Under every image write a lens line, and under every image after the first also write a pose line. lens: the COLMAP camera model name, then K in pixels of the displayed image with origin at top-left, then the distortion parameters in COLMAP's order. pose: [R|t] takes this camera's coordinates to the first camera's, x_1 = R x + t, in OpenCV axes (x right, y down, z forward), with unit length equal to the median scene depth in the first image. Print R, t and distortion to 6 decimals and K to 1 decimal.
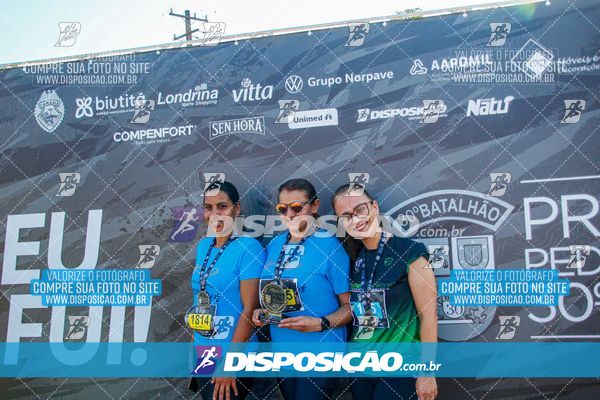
lens RADIAL K [[657.1, 0, 301.3], [0, 657.1, 195.2], [0, 0, 1]] dist [-0.029390, 0.000000]
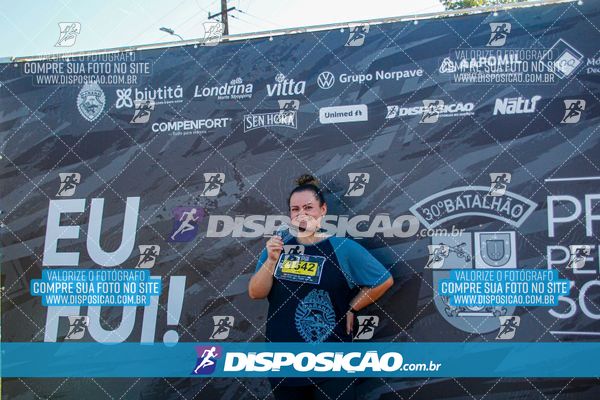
lens RADIAL K [[750.2, 0, 296.0], [0, 750.2, 203.2], [0, 0, 1]] dist [0.037782, 0.000000]
pose [[0.997374, 0.025416, -0.067814, 0.028515], [-0.023499, 0.999305, 0.028922, -0.009291], [0.068502, -0.027253, 0.997279, -0.197509]]
